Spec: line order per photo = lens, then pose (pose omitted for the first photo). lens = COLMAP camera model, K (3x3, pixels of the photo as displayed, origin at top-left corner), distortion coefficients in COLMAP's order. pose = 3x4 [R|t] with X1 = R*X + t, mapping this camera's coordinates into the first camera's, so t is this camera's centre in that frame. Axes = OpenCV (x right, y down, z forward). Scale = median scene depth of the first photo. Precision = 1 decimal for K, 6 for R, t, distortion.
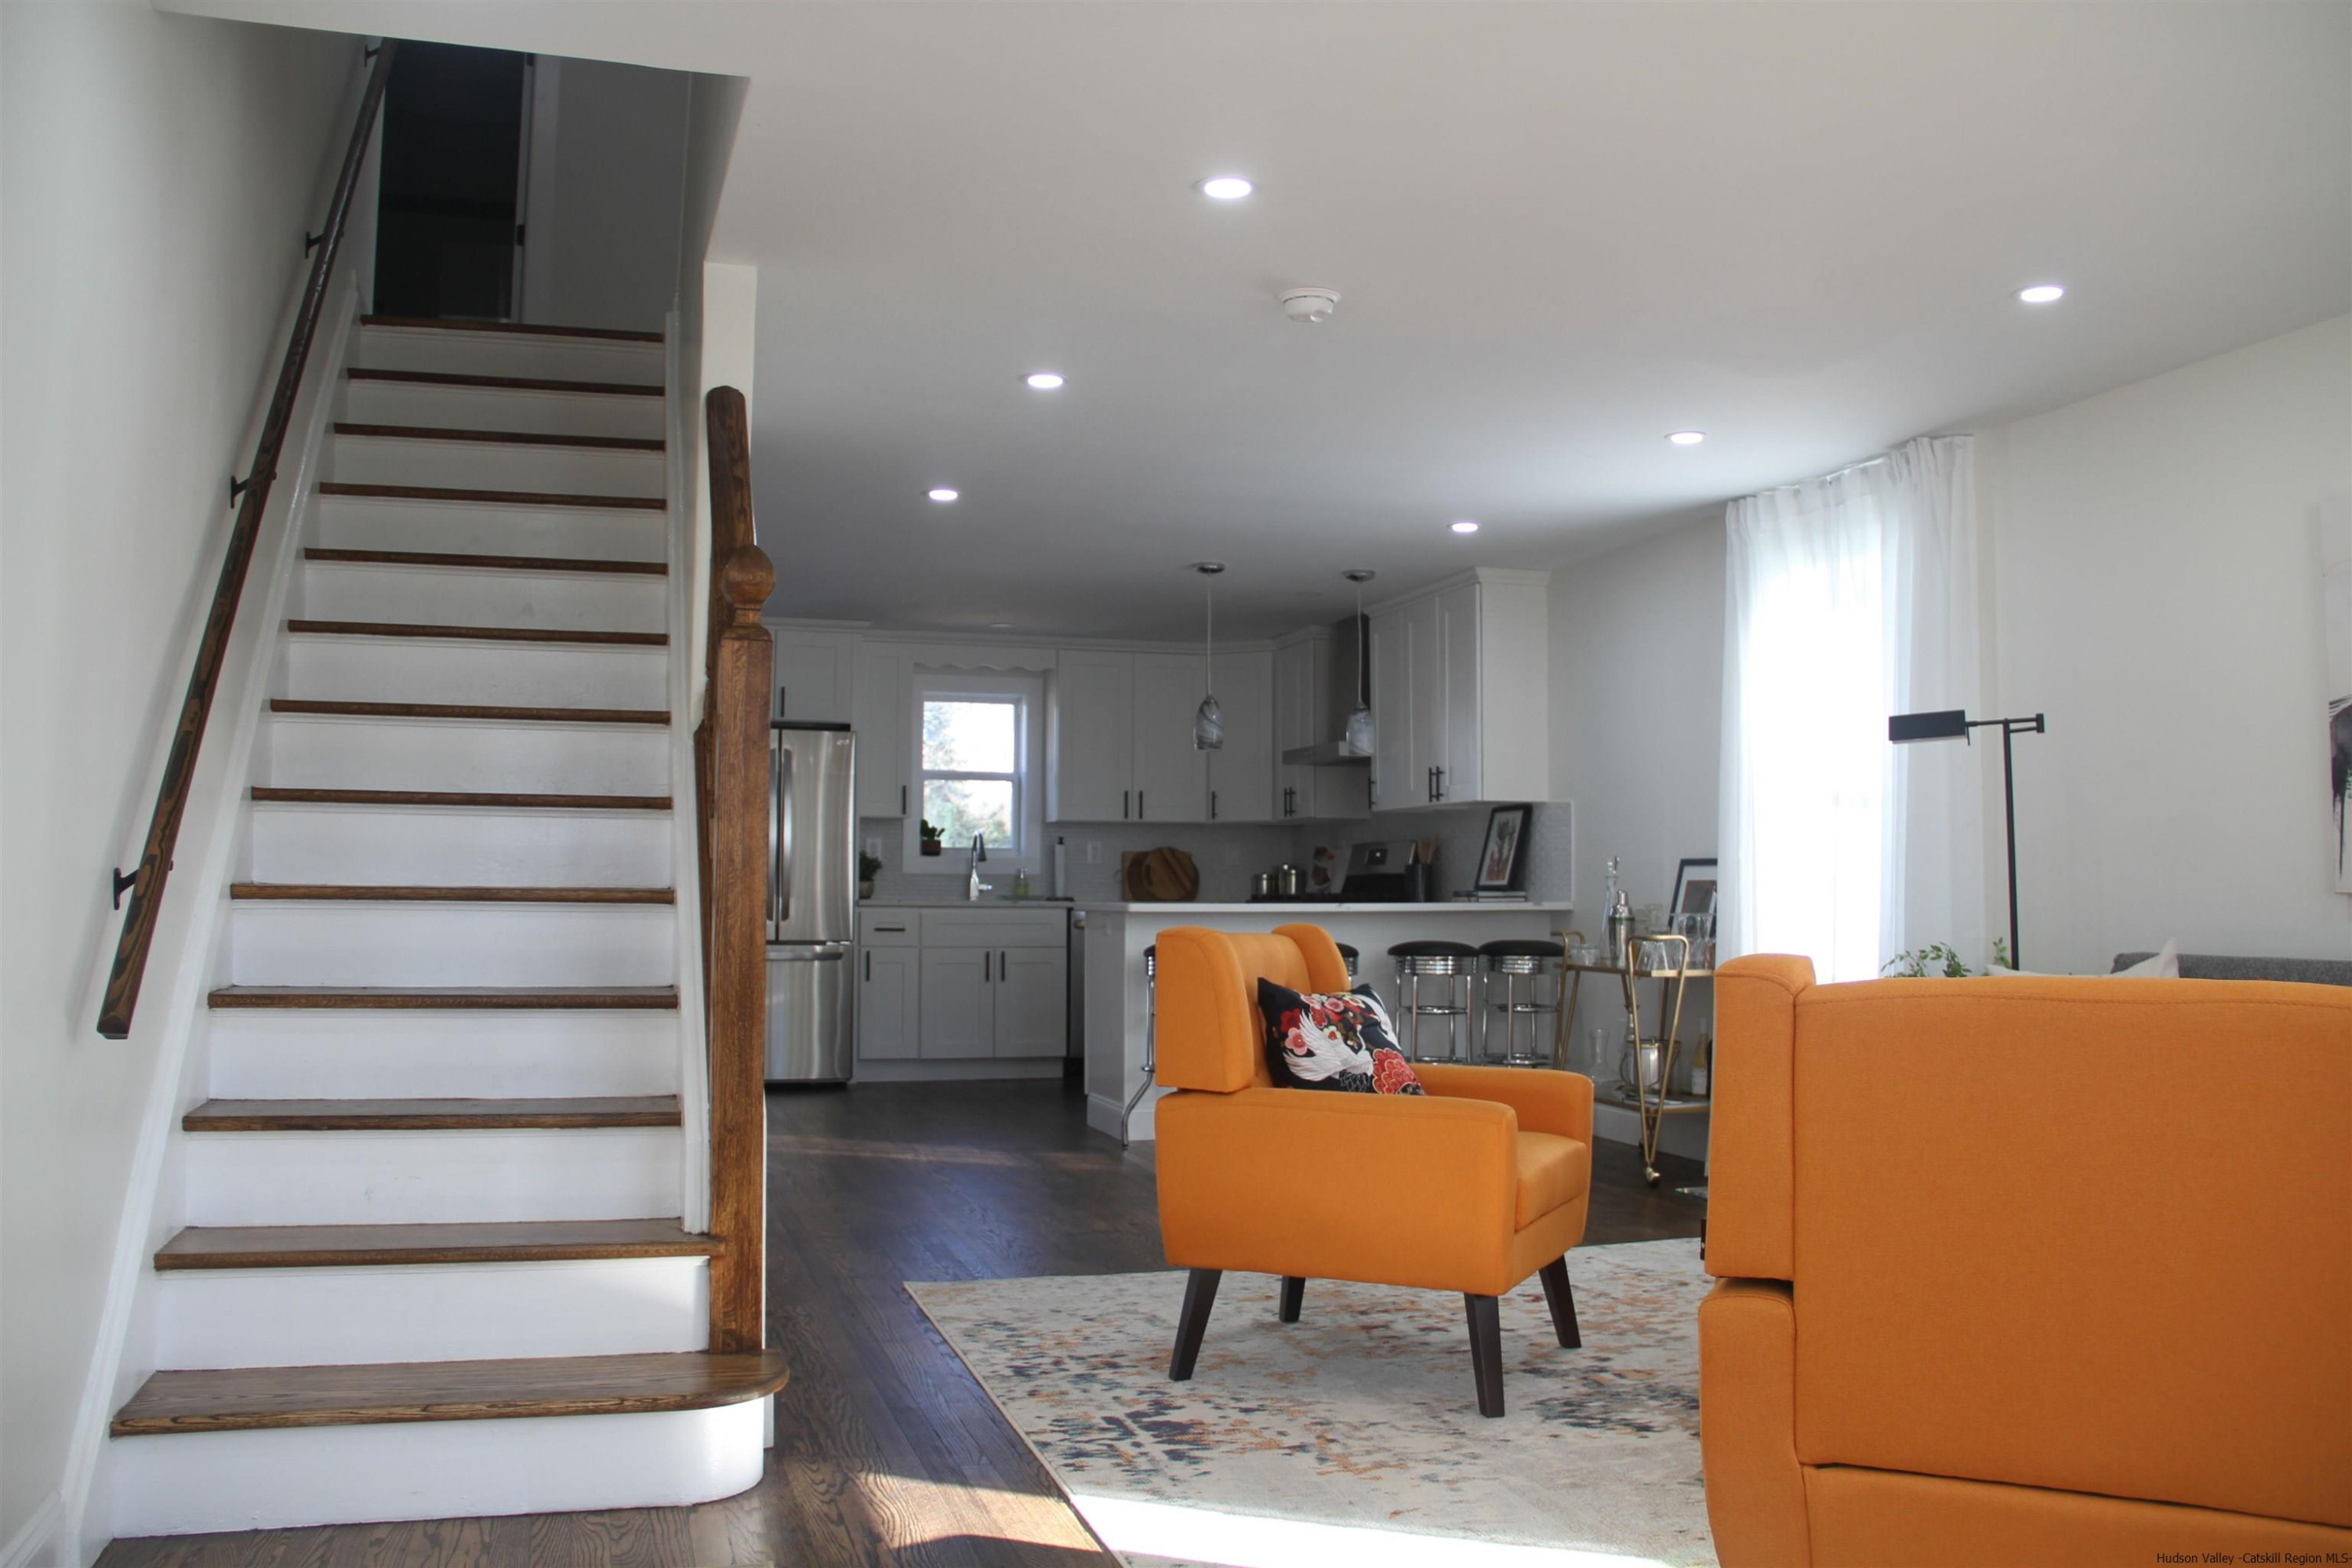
lens RADIAL K [[1954.3, 0, 1173.0], [0, 1954.3, 786.8], [0, 0, 1]] dist [-0.136904, 0.063735]
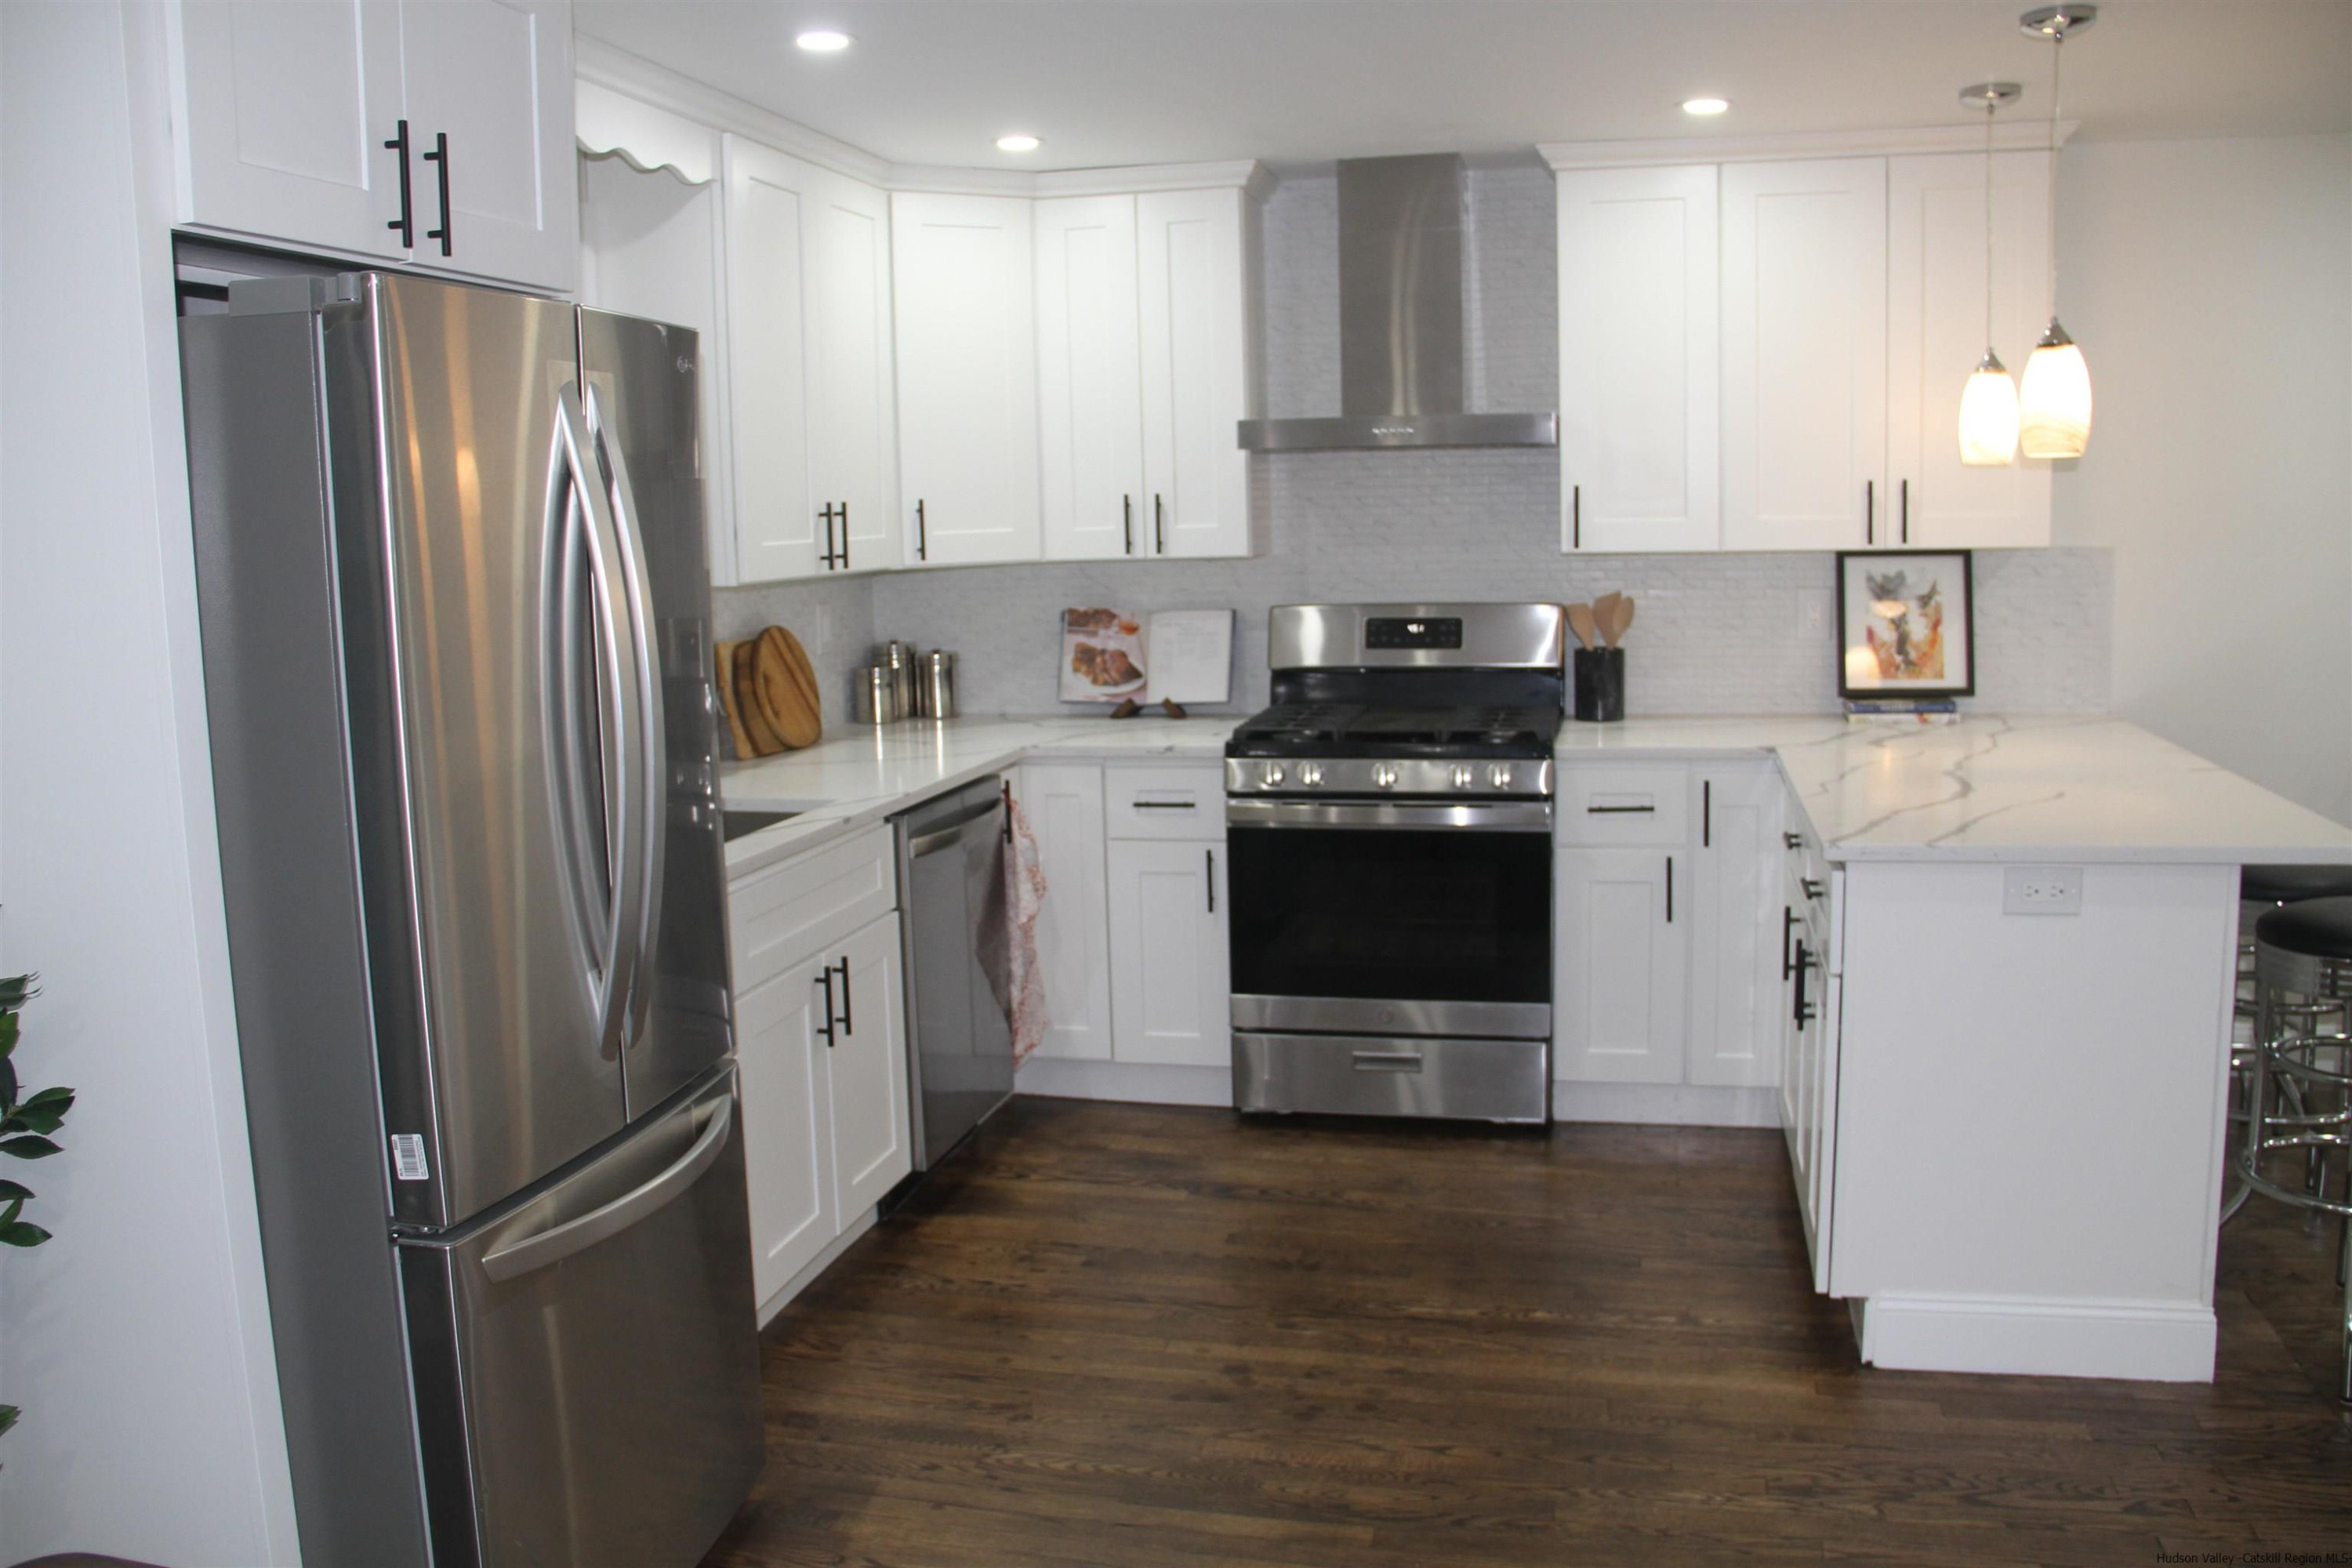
lens RADIAL K [[1954.3, 0, 1177.9], [0, 1954.3, 795.5], [0, 0, 1]] dist [-0.136904, 0.063735]
pose [[0.491547, -0.144862, 0.858718, -0.347386], [-0.023141, 0.983547, 0.179167, -0.012045], [-0.870544, -0.107940, 0.480107, 0.730028]]
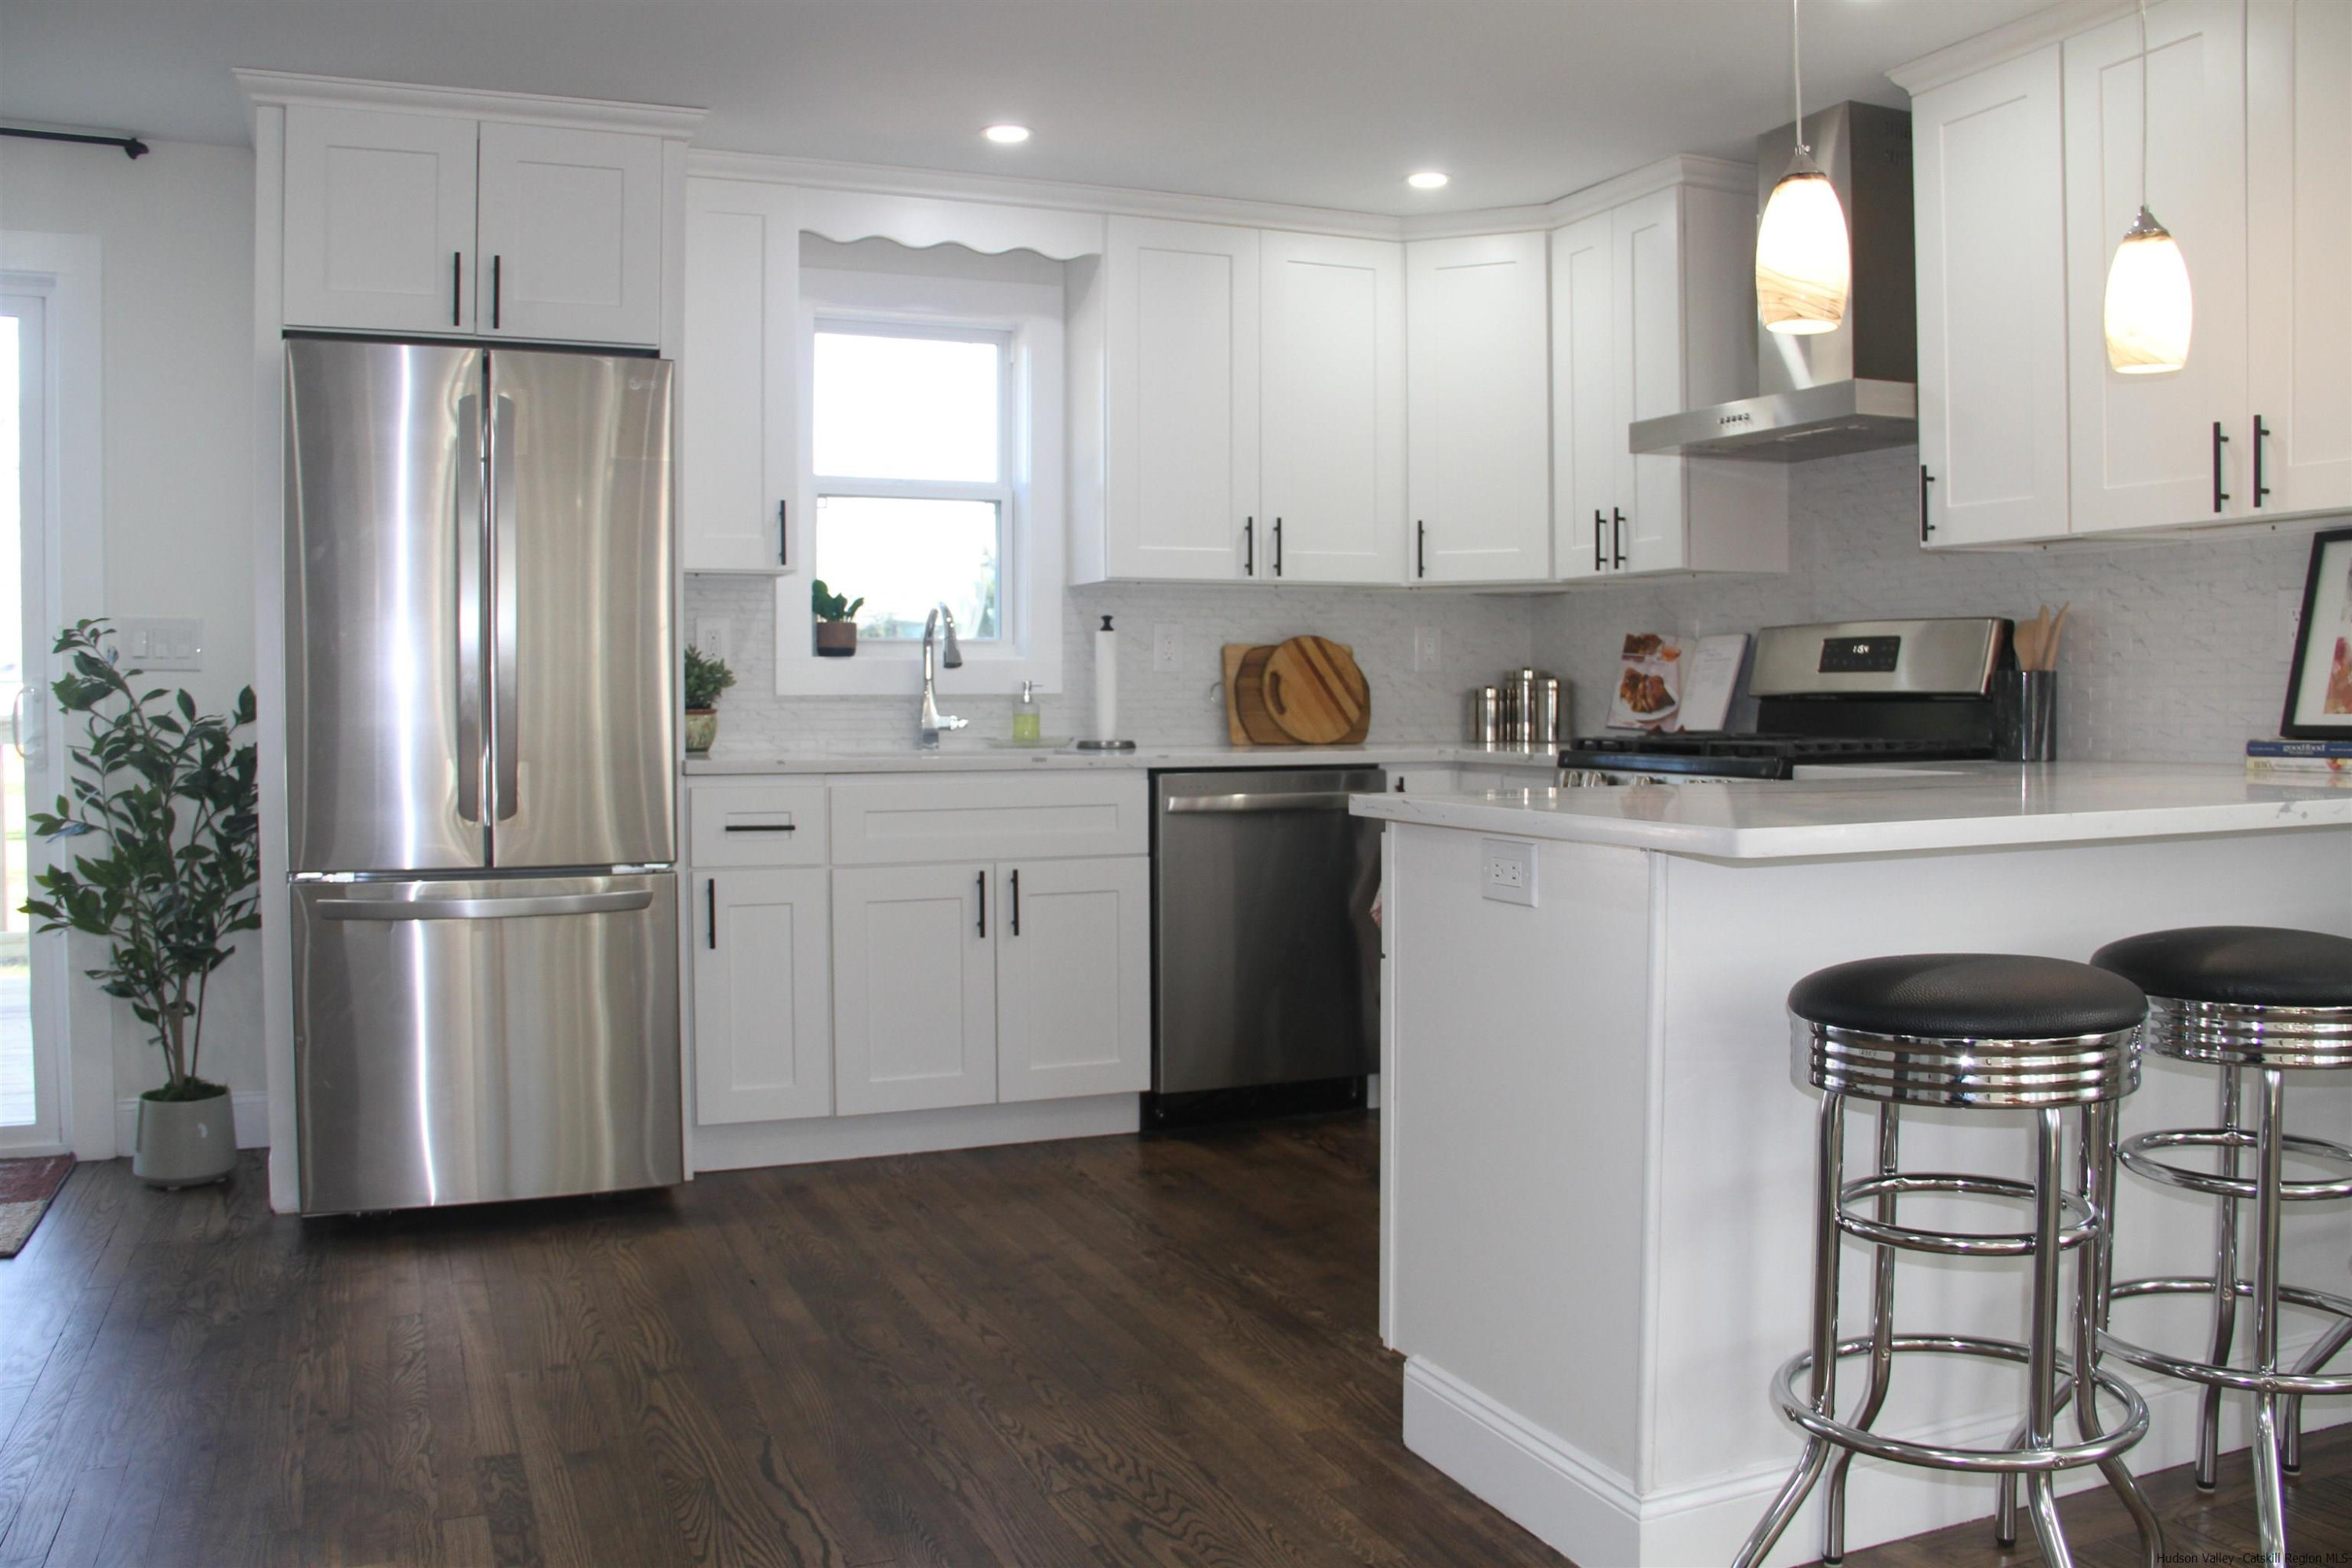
lens RADIAL K [[1954.3, 0, 1201.5], [0, 1954.3, 773.7], [0, 0, 1]] dist [-0.136904, 0.063735]
pose [[0.993618, -0.013021, 0.112045, -0.089240], [0.002155, 0.995325, 0.096557, 0.018306], [-0.112779, -0.095699, 0.989001, 0.522302]]
